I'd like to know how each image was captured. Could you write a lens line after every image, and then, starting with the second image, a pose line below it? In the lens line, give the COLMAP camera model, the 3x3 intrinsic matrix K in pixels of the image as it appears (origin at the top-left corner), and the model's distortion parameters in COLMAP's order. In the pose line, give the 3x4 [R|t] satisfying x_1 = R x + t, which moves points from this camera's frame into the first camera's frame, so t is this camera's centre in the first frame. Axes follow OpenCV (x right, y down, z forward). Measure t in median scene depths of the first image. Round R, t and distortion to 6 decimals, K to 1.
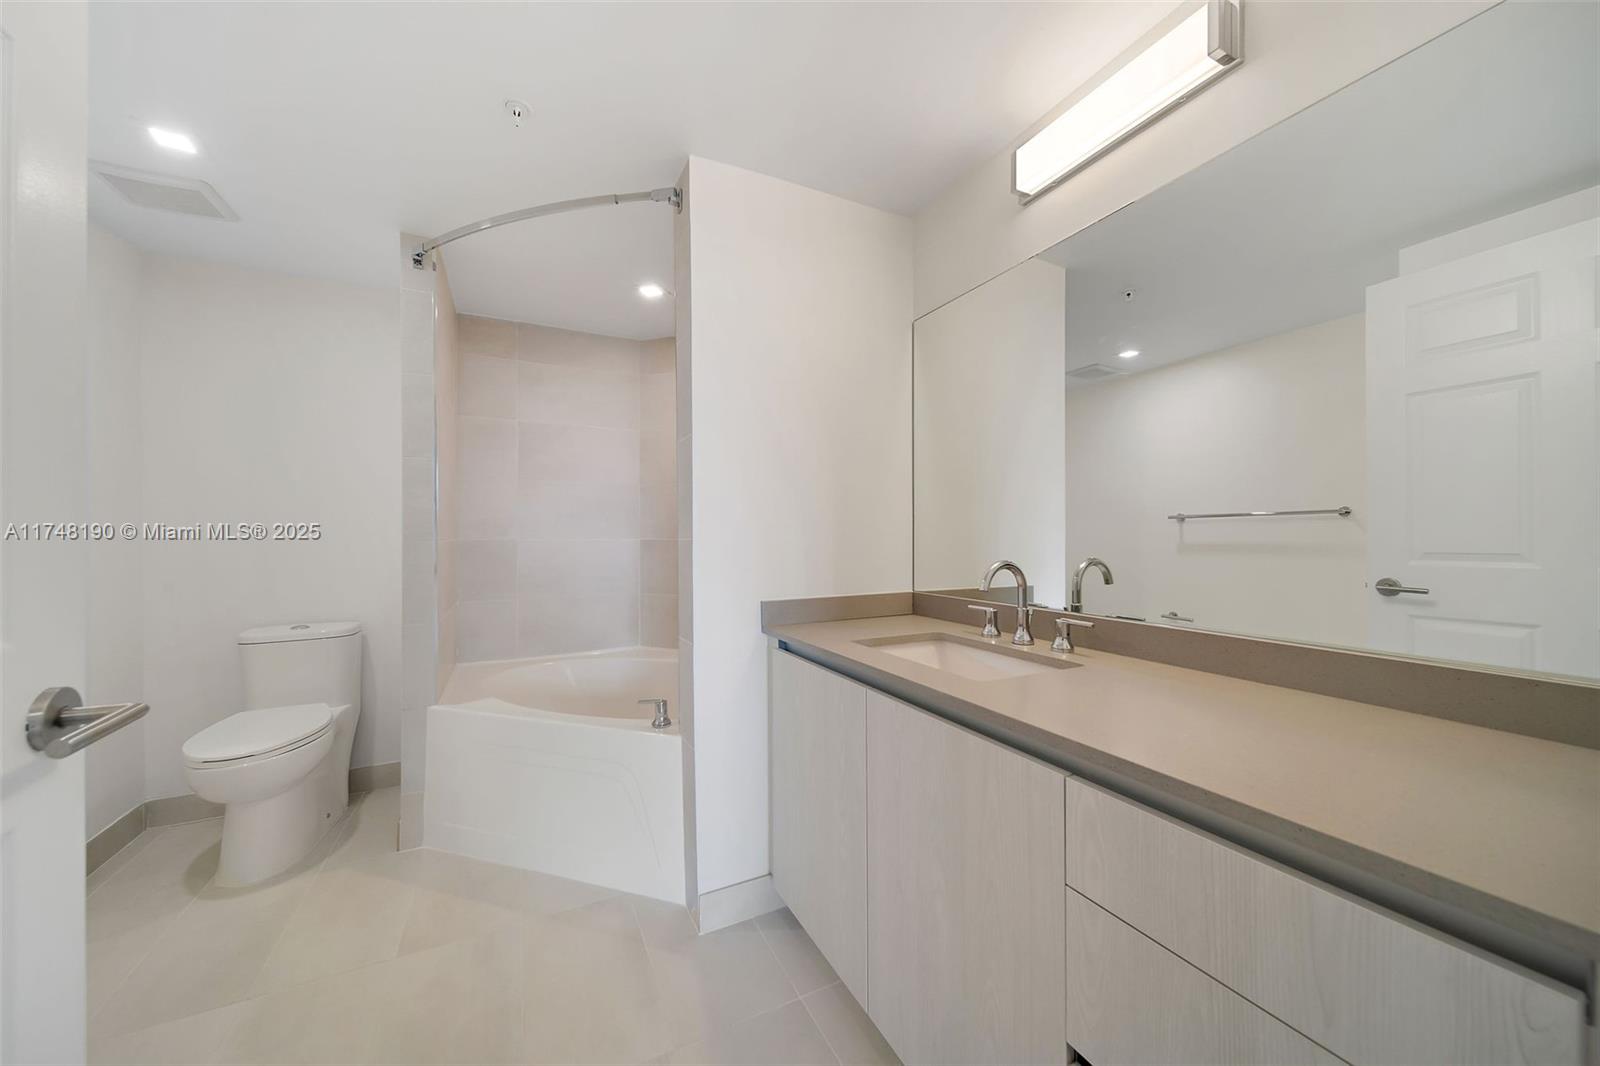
lens RADIAL K [[575.8, 0, 802.4], [0, 575.8, 523.9], [0, 0, 1]] dist [0.012920, -0.003869]
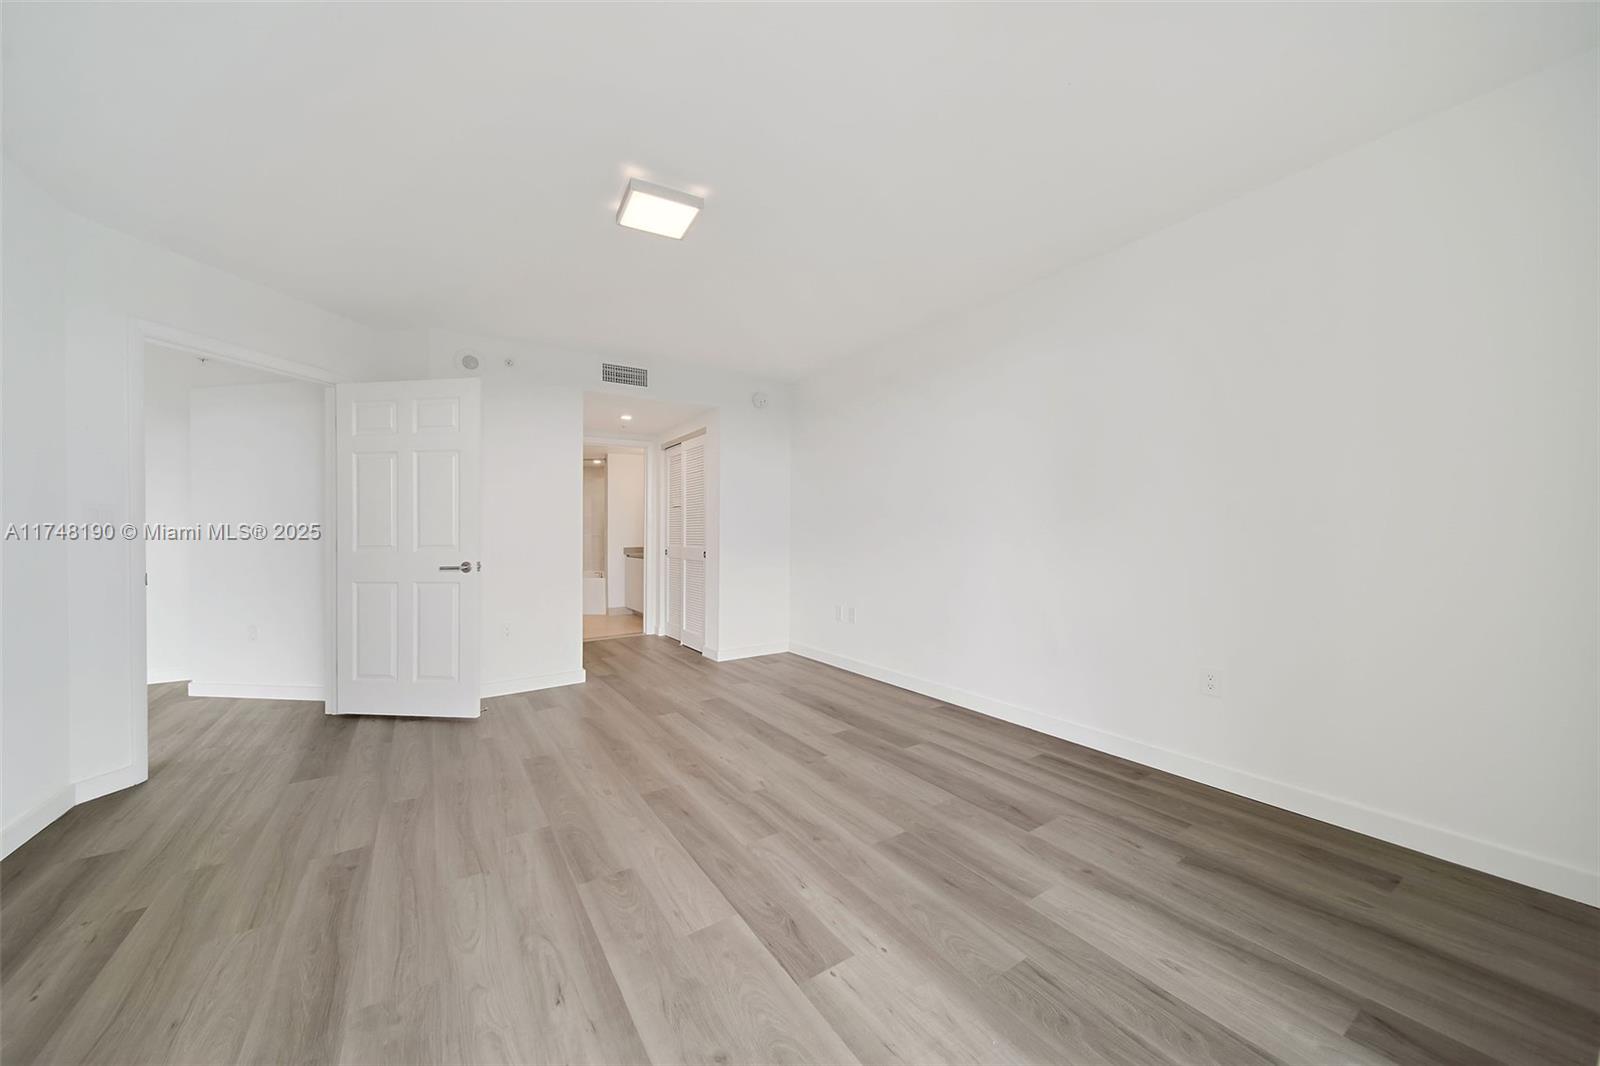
lens RADIAL K [[575.8, 0, 802.4], [0, 575.8, 523.9], [0, 0, 1]] dist [0.012920, -0.003869]
pose [[0.992510, 0.001634, 0.122153, 0.798288], [-0.001410, 0.999997, -0.001920, -0.057967], [-0.122156, 0.001733, 0.992509, -3.797313]]
